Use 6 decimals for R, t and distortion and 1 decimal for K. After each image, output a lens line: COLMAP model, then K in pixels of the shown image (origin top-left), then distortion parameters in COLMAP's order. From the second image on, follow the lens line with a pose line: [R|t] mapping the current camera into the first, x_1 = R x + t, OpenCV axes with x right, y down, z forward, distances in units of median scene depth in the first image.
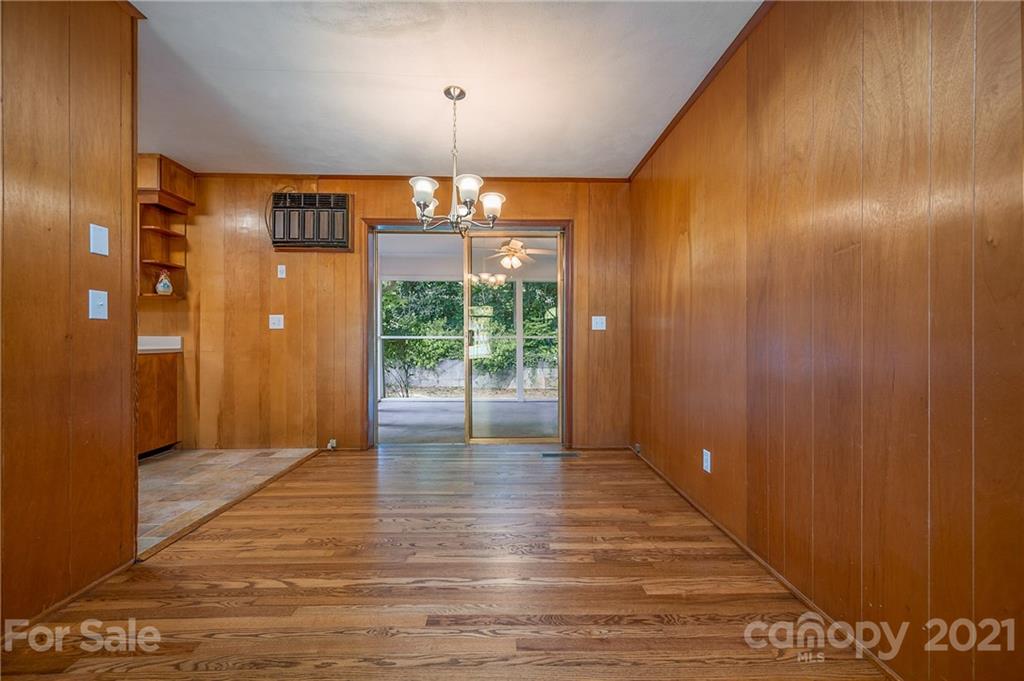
lens RADIAL K [[407.0, 0, 516.6], [0, 407.0, 343.3], [0, 0, 1]] dist [0.001746, 0.000088]
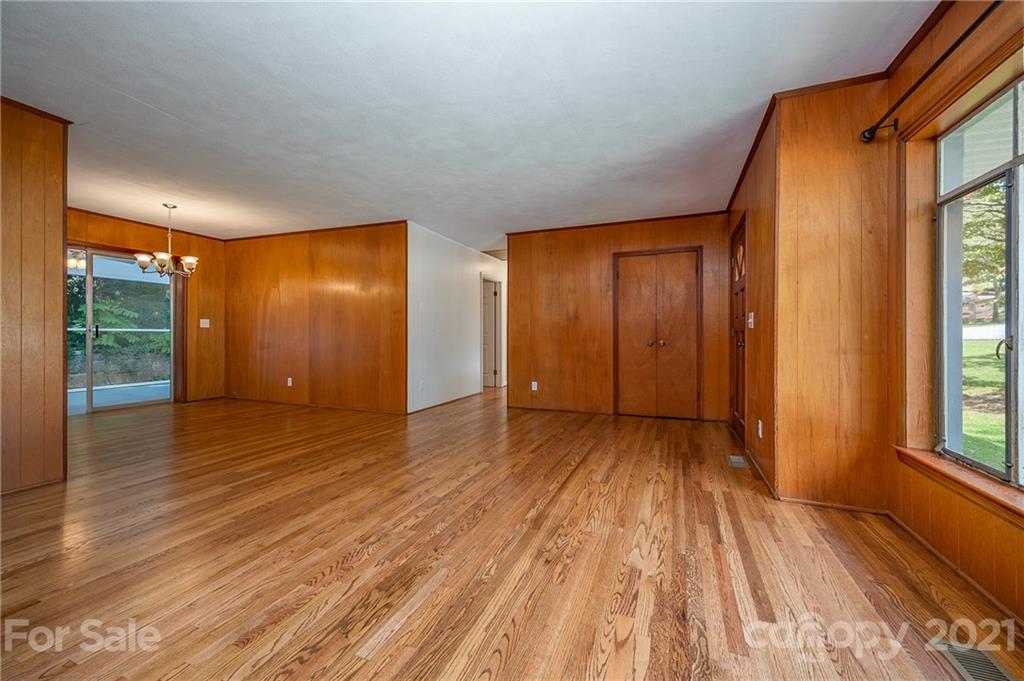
lens RADIAL K [[405.9, 0, 514.8], [0, 405.9, 335.4], [0, 0, 1]] dist [-0.000759, -0.000195]
pose [[0.387613, 0.001484, 0.921821, -0.851643], [-0.003768, 0.999993, -0.000026, -0.005461], [-0.921815, -0.003463, 0.387616, -0.823603]]
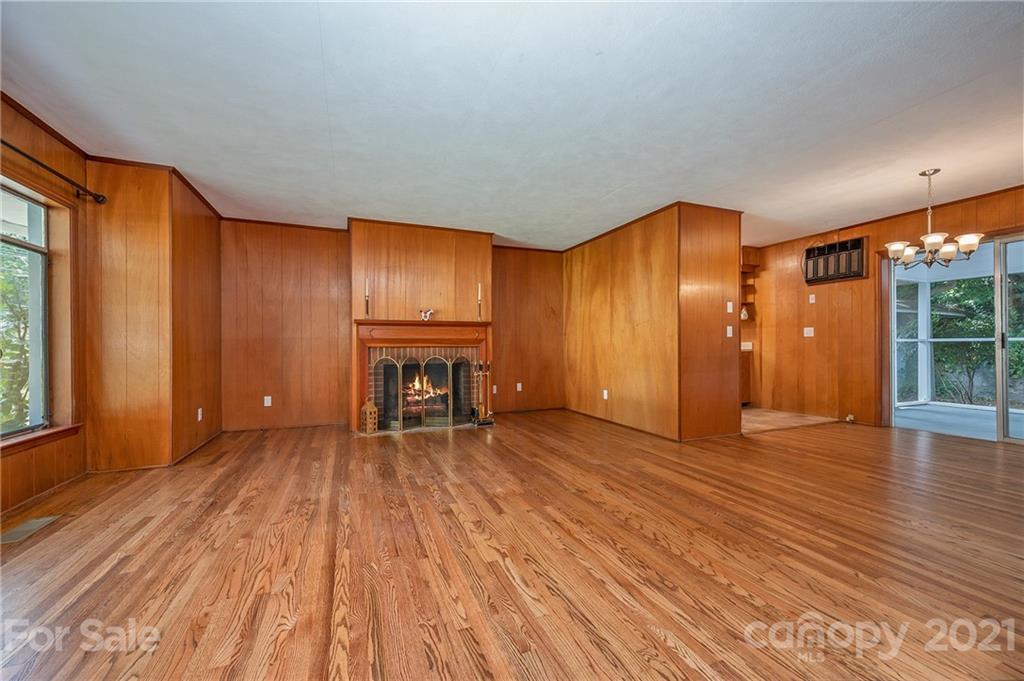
lens RADIAL K [[403.0, 0, 514.2], [0, 403.0, 346.7], [0, 0, 1]] dist [-0.001669, -0.000206]
pose [[0.363099, -0.000523, -0.931750, 0.422923], [0.002470, 0.999997, 0.000401, -0.000669], [0.931747, -0.002447, 0.363099, -0.587176]]
